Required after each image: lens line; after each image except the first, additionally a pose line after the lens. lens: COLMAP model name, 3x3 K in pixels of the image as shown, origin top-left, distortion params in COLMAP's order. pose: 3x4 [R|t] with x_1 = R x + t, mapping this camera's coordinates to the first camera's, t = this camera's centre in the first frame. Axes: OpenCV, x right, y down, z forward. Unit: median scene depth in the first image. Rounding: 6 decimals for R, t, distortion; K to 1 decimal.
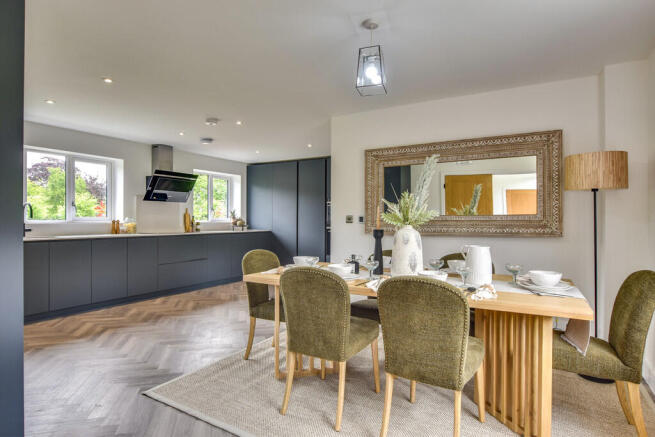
lens RADIAL K [[366.6, 0, 327.2], [0, 366.6, 219.2], [0, 0, 1]] dist [-0.007928, -0.002302]
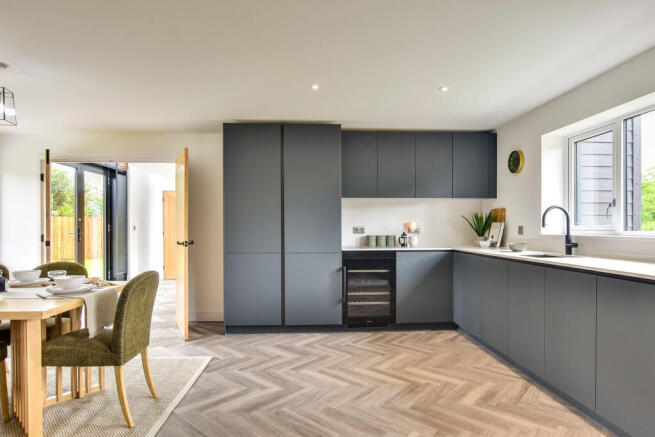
lens RADIAL K [[366.6, 0, 325.1], [0, 366.6, 224.5], [0, 0, 1]] dist [-0.007928, -0.002302]
pose [[-0.833193, -0.005876, -0.552952, -0.045644], [-0.002390, 0.999972, -0.007026, -0.002188], [0.552978, -0.004532, -0.833184, 1.044212]]
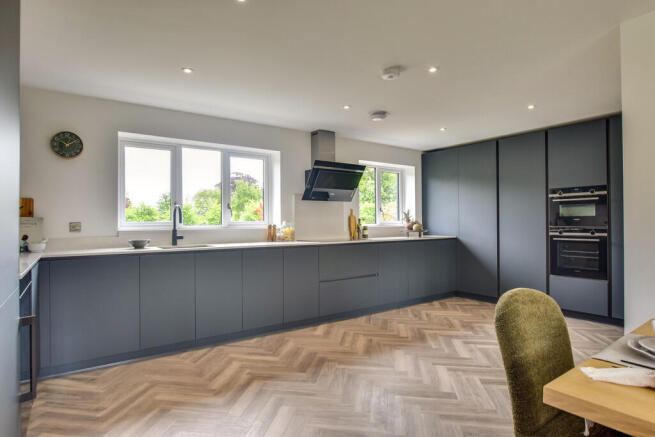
lens RADIAL K [[366.6, 0, 327.9], [0, 366.6, 217.9], [0, 0, 1]] dist [-0.007928, -0.002302]
pose [[0.916827, -0.013890, -0.399043, -0.128412], [0.009341, 0.999867, -0.013341, -0.000827], [0.399176, 0.008504, 0.916835, 0.281906]]
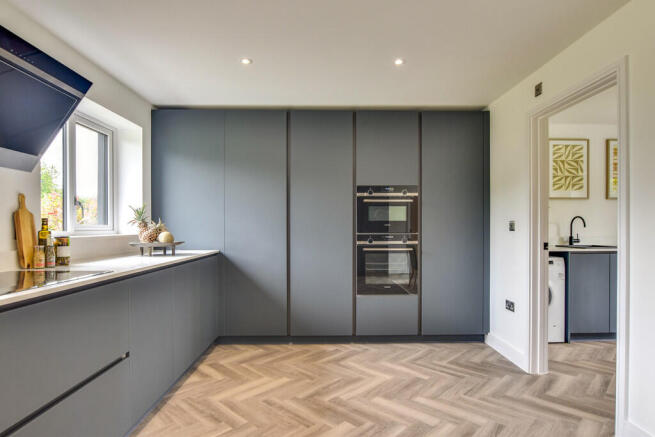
lens RADIAL K [[366.6, 0, 330.8], [0, 366.6, 225.0], [0, 0, 1]] dist [-0.007928, -0.002302]
pose [[0.852064, -0.003230, 0.523428, -0.370388], [0.005334, 0.999983, -0.002512, -0.001244], [-0.523410, 0.004933, 0.852066, 0.691452]]
